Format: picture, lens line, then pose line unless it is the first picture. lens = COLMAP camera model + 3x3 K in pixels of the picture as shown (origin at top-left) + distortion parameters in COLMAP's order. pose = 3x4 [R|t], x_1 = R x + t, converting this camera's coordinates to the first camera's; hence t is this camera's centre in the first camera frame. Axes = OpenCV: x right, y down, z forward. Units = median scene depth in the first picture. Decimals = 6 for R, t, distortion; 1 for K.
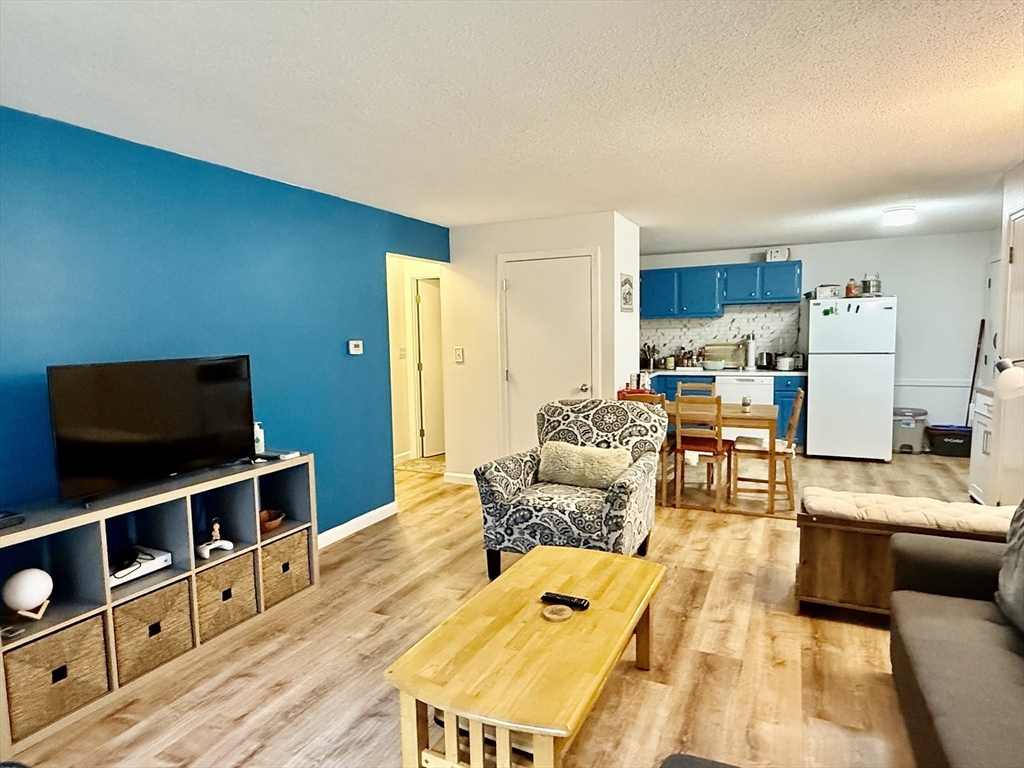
lens RADIAL K [[598.9, 0, 521.8], [0, 598.9, 382.9], [0, 0, 1]] dist [0.028658, 0.002631]
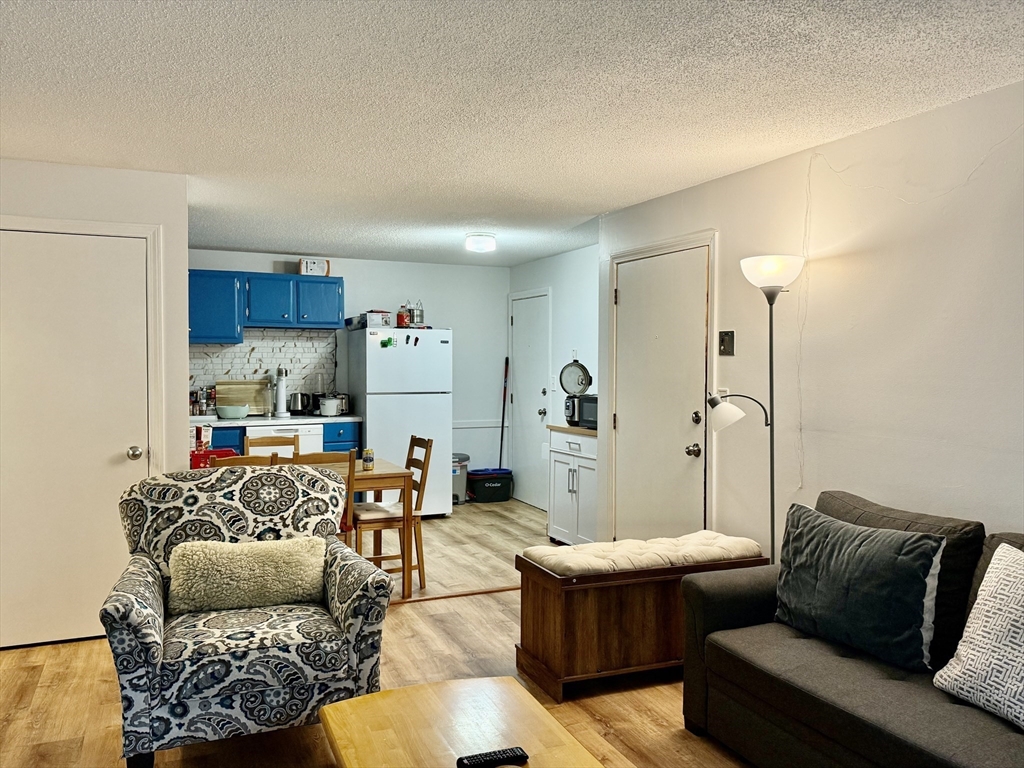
lens RADIAL K [[819.4, 0, 520.5], [0, 819.4, 378.8], [0, 0, 1]] dist [0.074194, -0.070465]
pose [[0.670776, 0.003094, 0.741654, -0.278205], [0.048809, 0.997639, -0.048306, -0.007223], [-0.740052, 0.068602, 0.669041, 0.154250]]
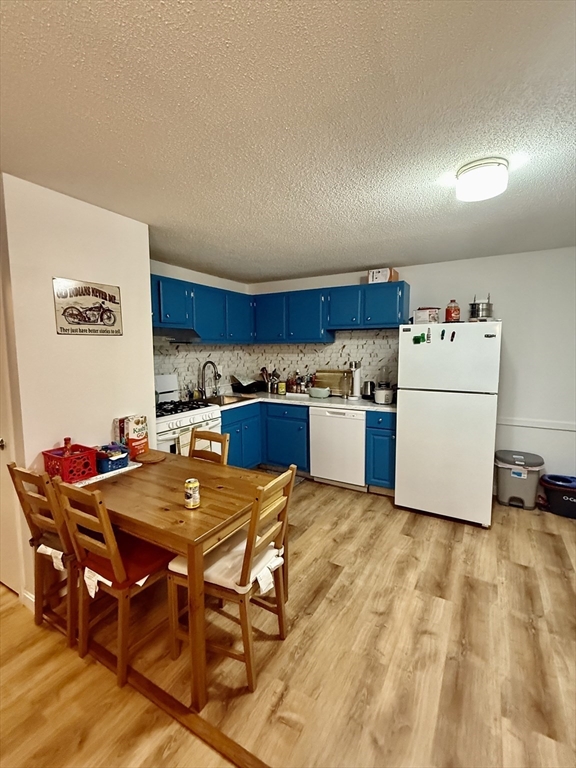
lens RADIAL K [[350.3, 0, 282.7], [0, 350.3, 385.3], [0, 0, 1]] dist [0.001054, 0.000397]
pose [[0.994384, 0.024763, -0.102893, 0.508241], [-0.022731, 0.999524, 0.020874, -0.082524], [0.103361, -0.018417, 0.994473, 0.686938]]
